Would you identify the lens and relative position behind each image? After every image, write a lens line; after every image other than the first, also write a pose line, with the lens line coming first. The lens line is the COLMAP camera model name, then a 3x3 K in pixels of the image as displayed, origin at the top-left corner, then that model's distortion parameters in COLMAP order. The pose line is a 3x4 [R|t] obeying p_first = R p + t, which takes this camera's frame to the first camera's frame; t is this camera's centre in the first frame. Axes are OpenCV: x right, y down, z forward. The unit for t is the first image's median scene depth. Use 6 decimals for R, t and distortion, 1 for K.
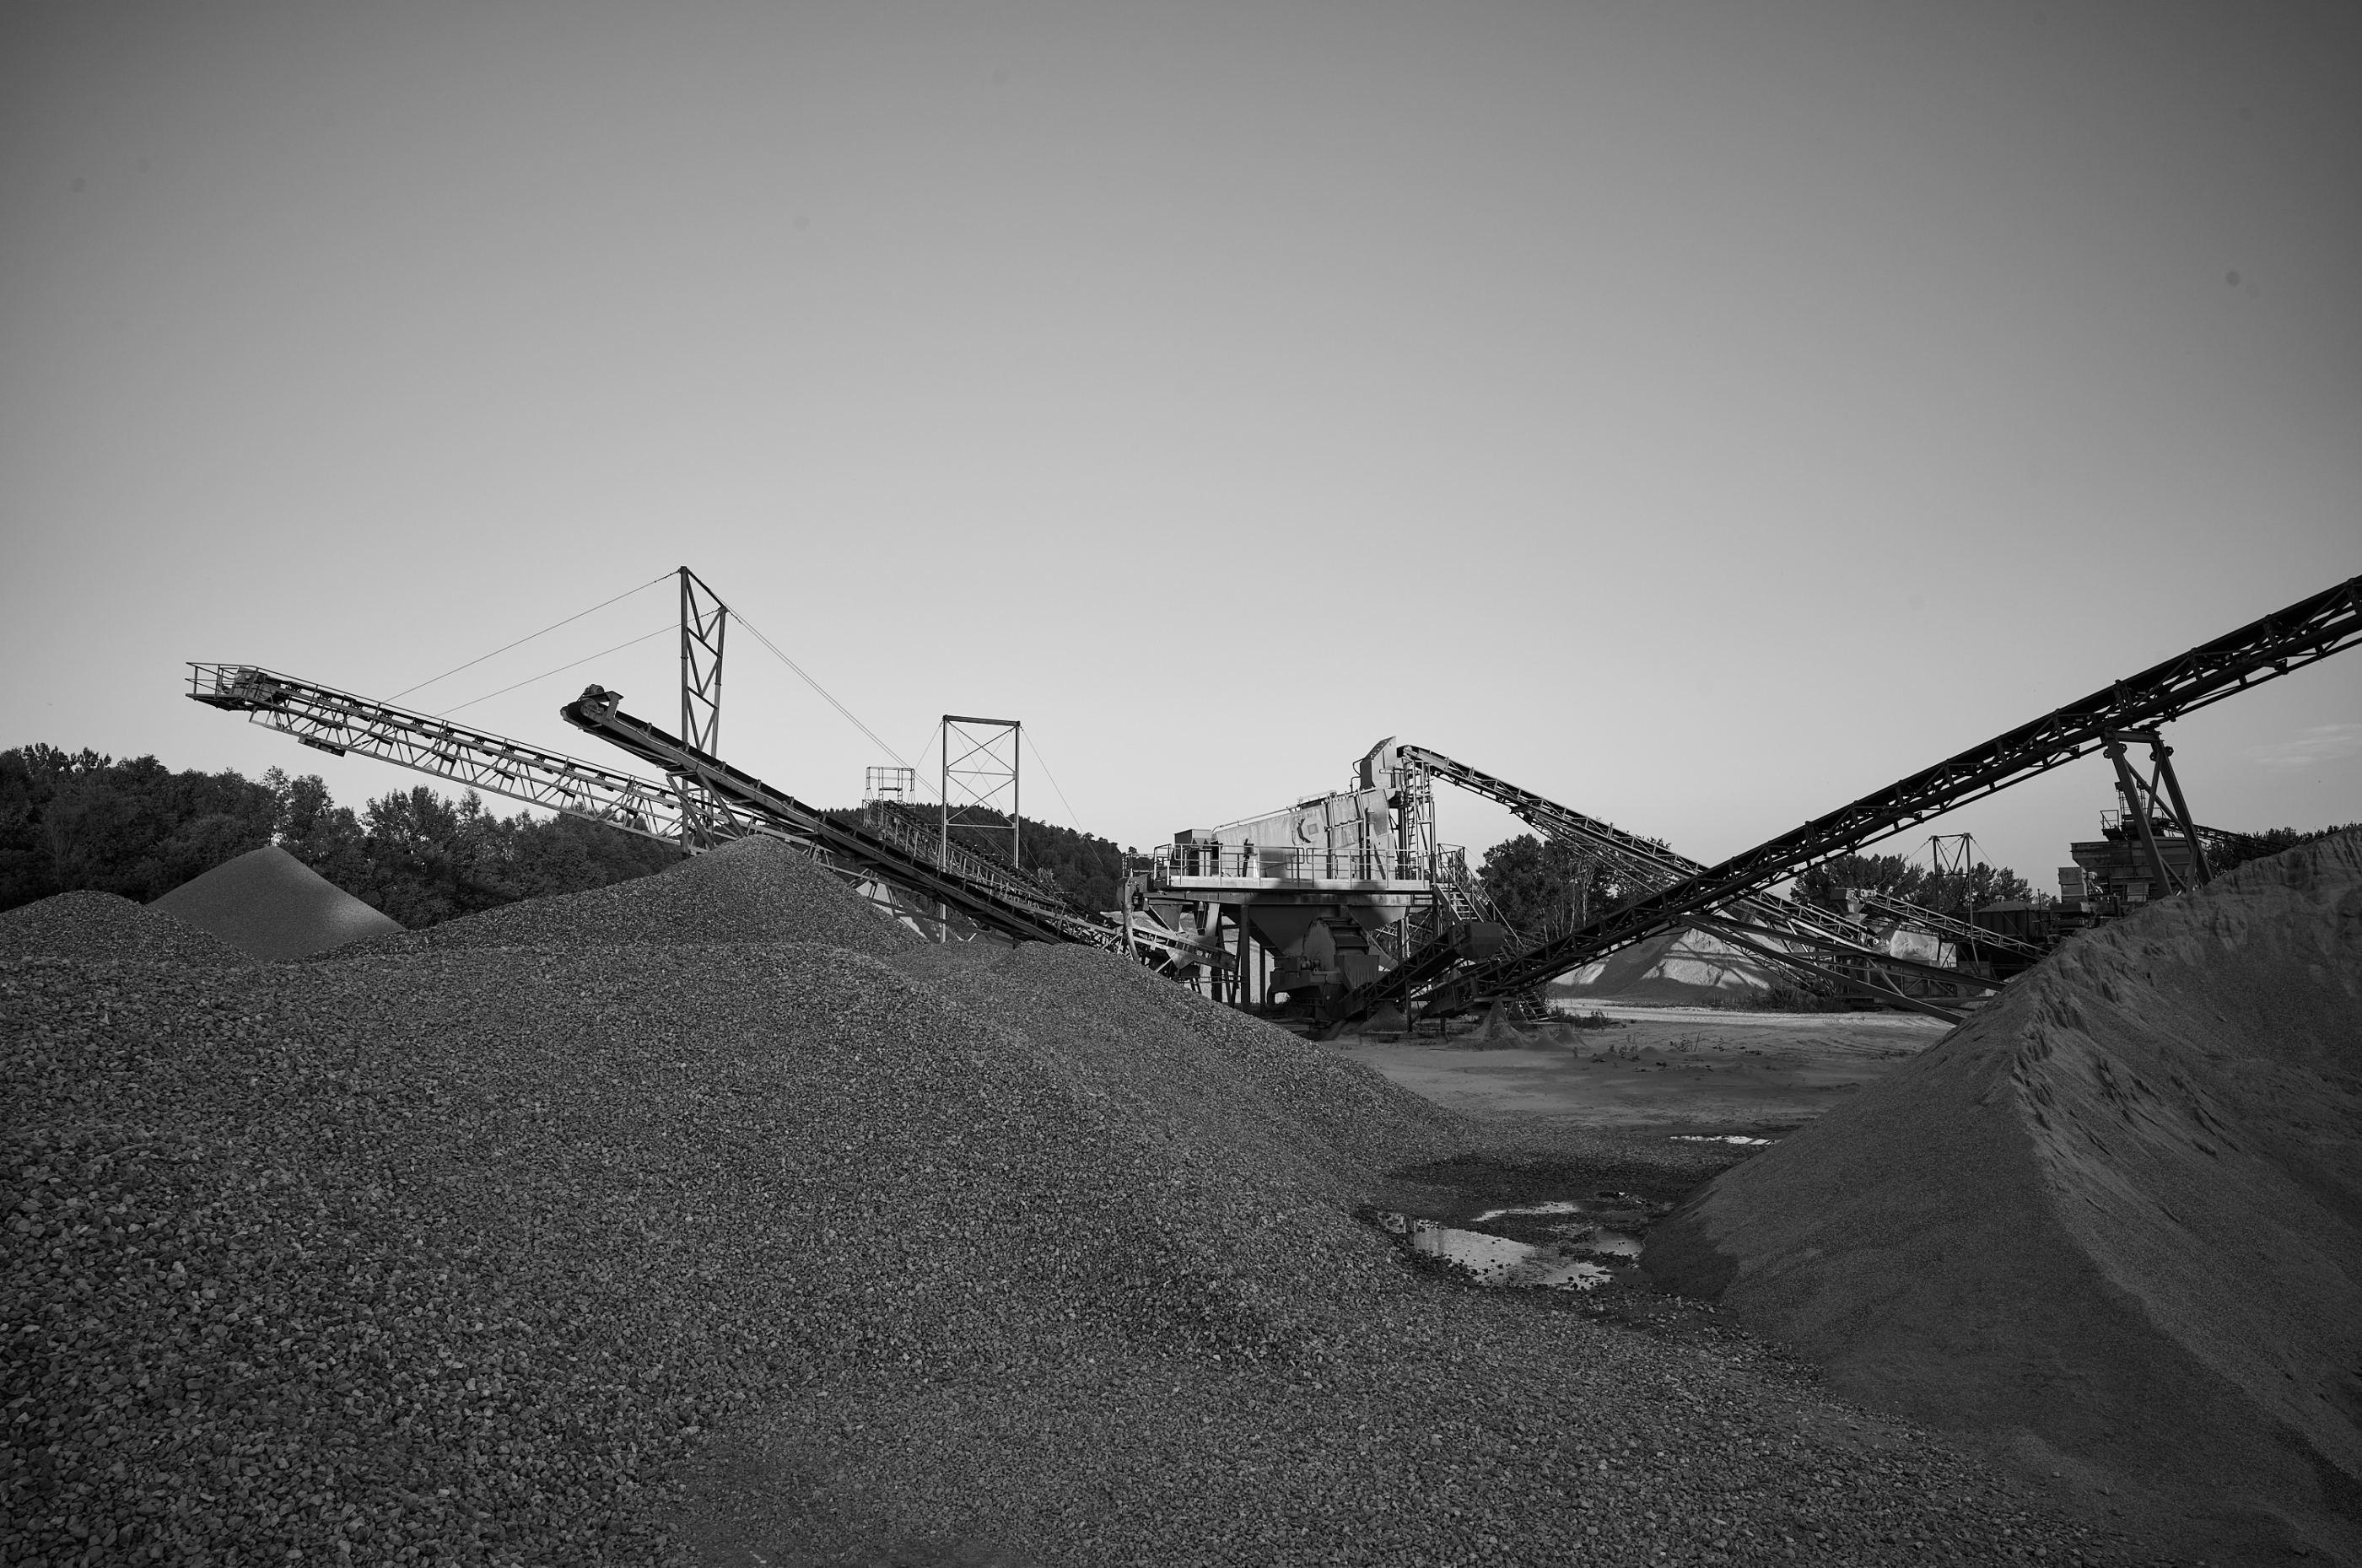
lens RADIAL K [[1376.9, 0, 1183.2], [0, 1376.9, 877.6], [0, 0, 1]] dist [-0.068898, 0.064926]
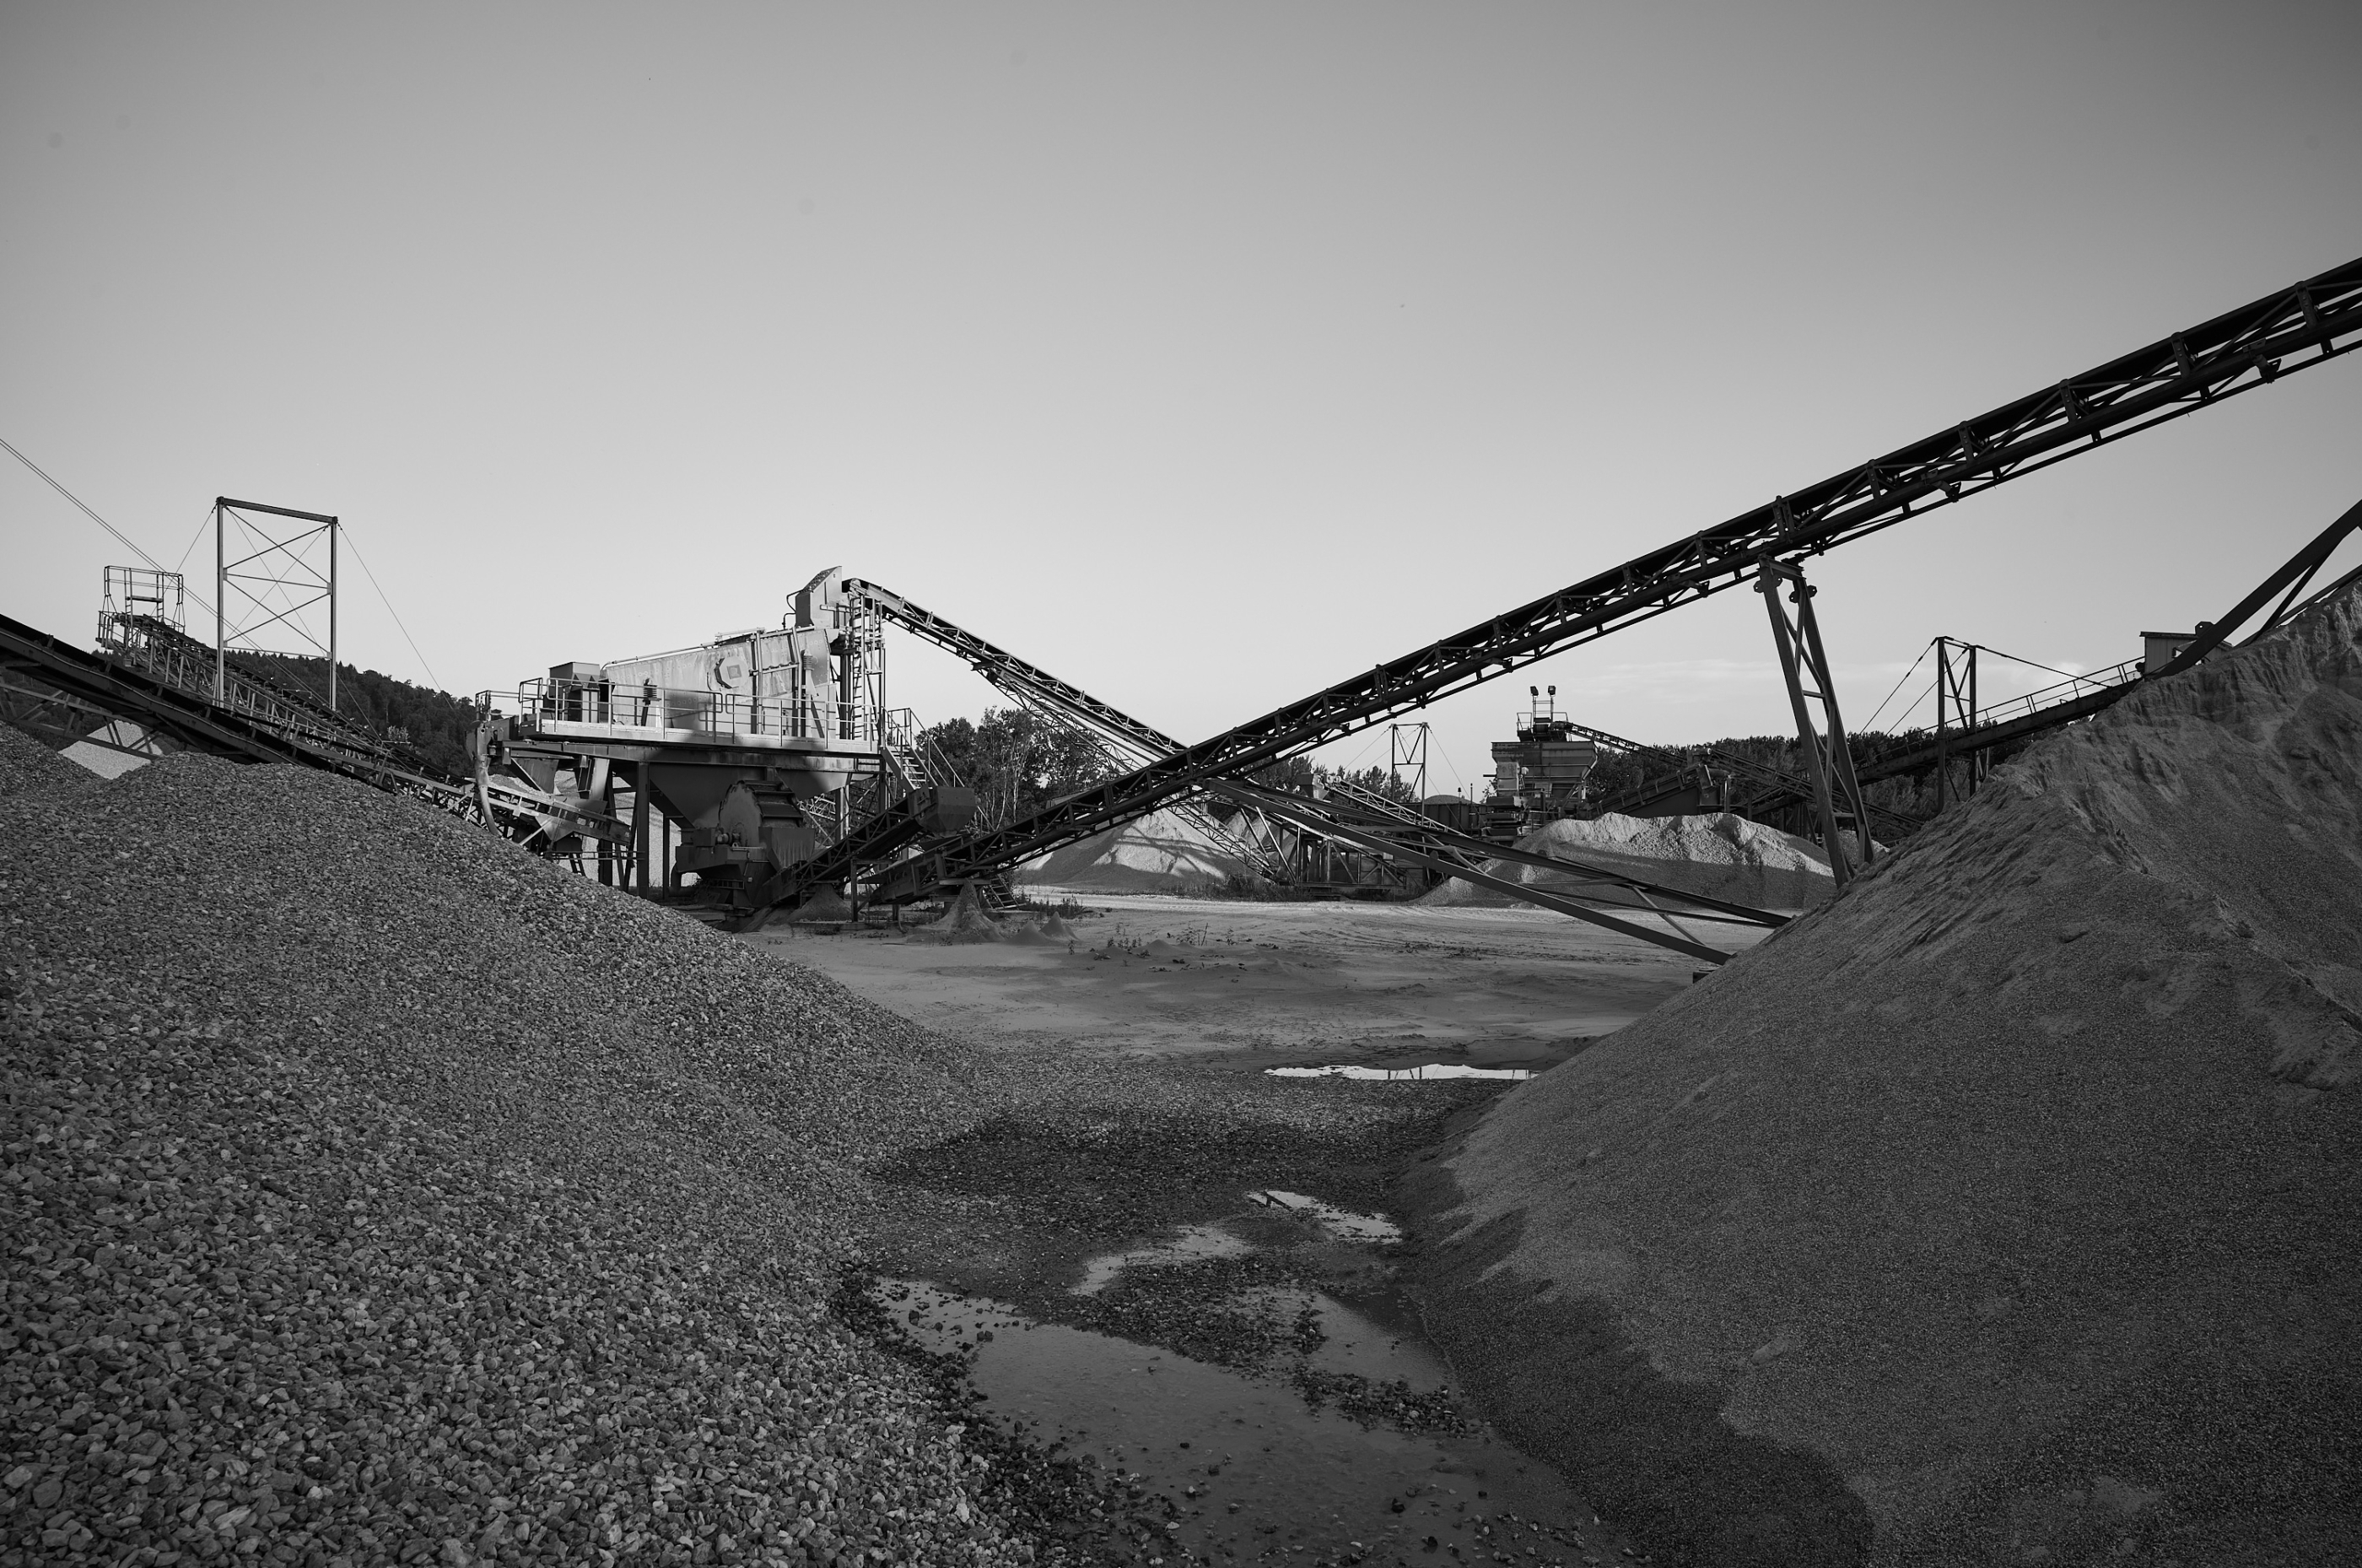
lens RADIAL K [[1376.9, 0, 1183.2], [0, 1376.9, 877.6], [0, 0, 1]] dist [-0.068898, 0.064926]
pose [[0.914436, 0.009527, 0.404618, 0.011797], [-0.042024, 0.996554, 0.071510, 0.016797], [-0.402542, -0.082395, 0.911686, 0.153137]]
